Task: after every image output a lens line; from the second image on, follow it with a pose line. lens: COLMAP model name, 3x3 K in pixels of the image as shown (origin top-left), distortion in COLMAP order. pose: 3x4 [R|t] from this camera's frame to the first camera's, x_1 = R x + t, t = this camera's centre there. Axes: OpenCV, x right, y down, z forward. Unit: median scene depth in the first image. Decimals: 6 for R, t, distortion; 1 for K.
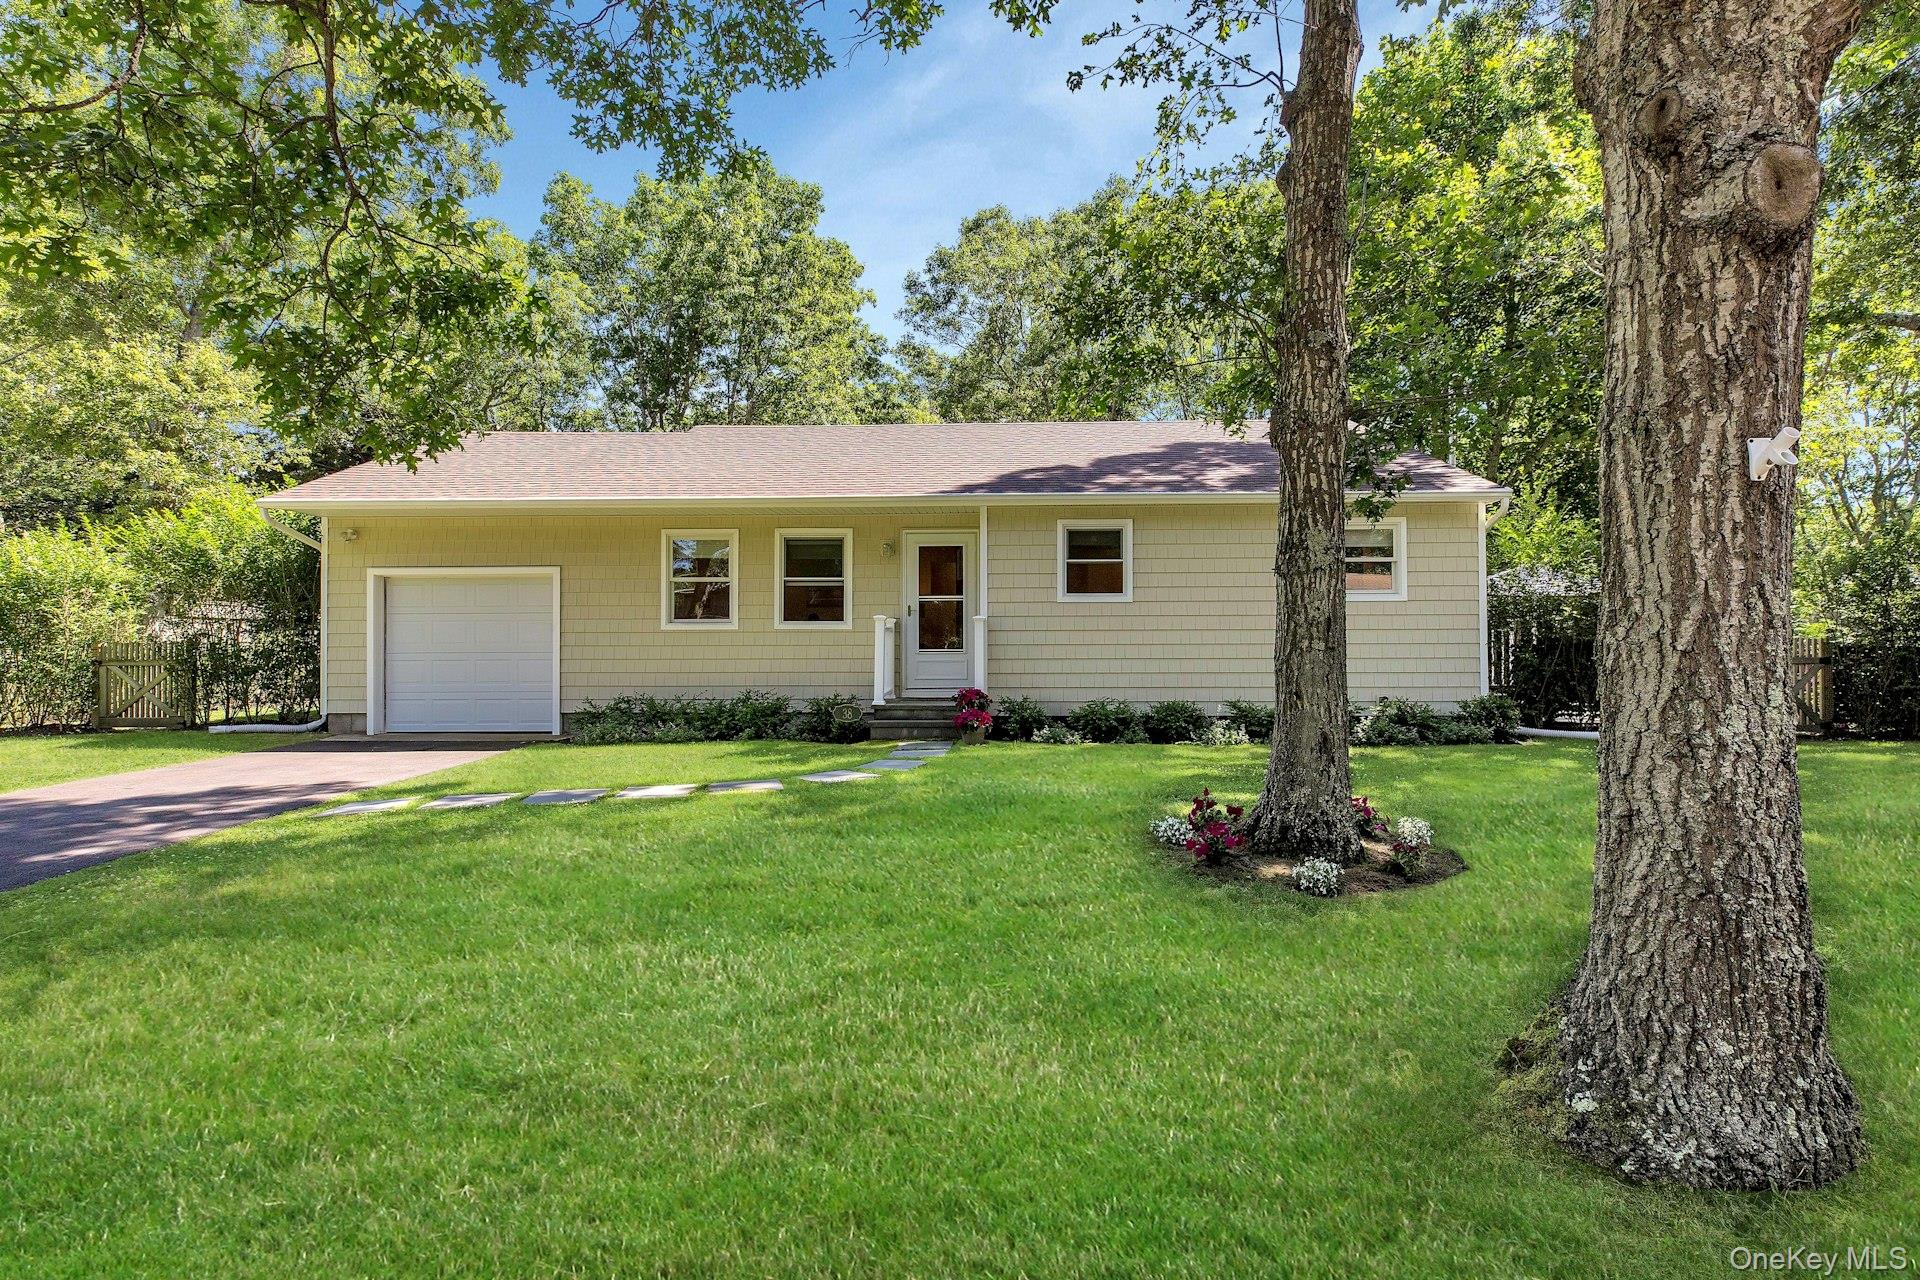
lens RADIAL K [[974.5, 0, 960.0], [0, 974.5, 640.0], [0, 0, 1]] dist [-0.000271, -0.000036]
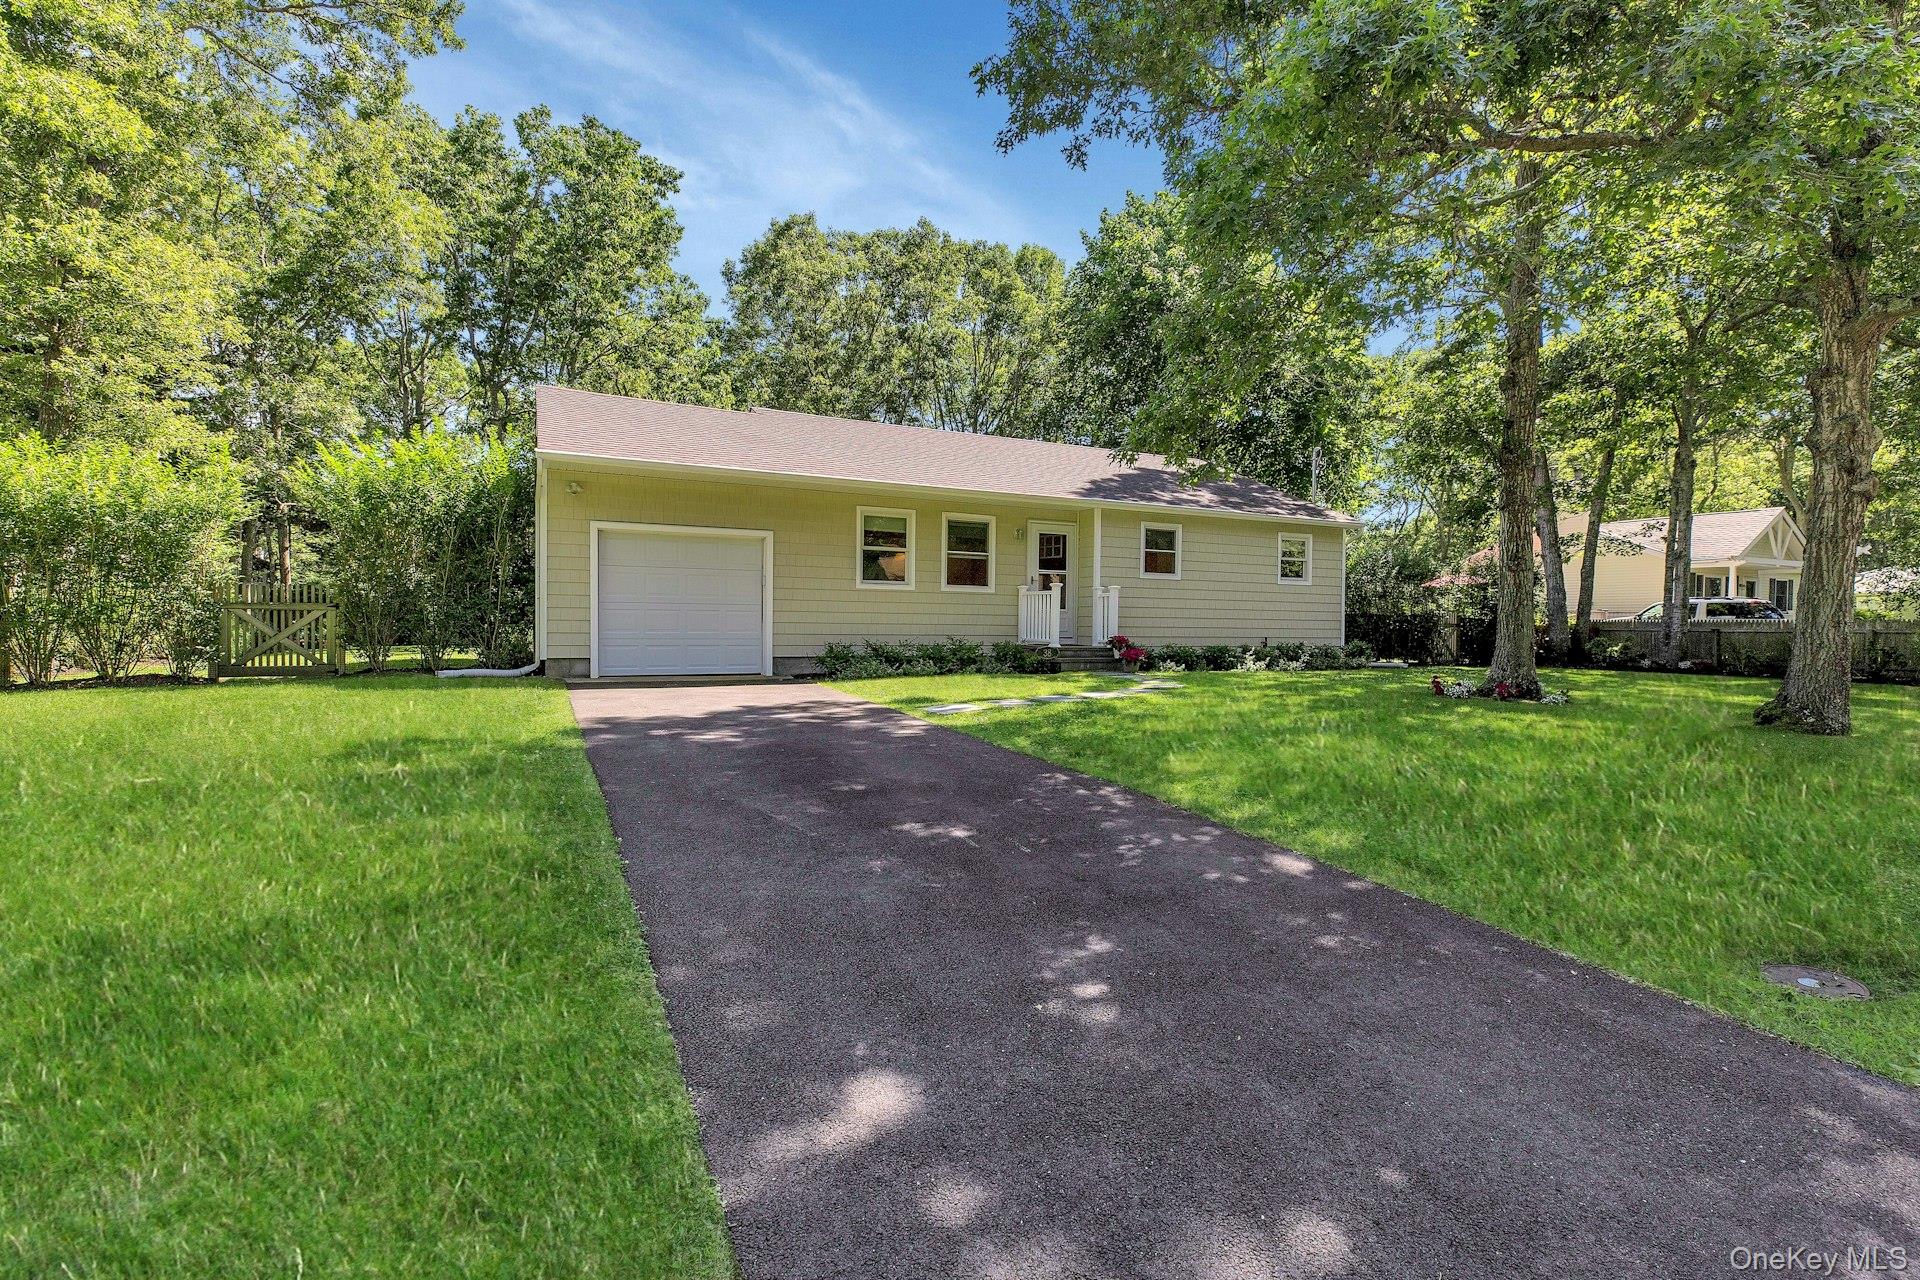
lens RADIAL K [[974.5, 0, 960.0], [0, 974.5, 640.0], [0, 0, 1]] dist [-0.000271, -0.000036]
pose [[0.870565, 0.007592, 0.491994, -0.796133], [-0.017439, 0.999729, 0.015431, 0.033382], [-0.491743, -0.022013, 0.870462, -0.124712]]
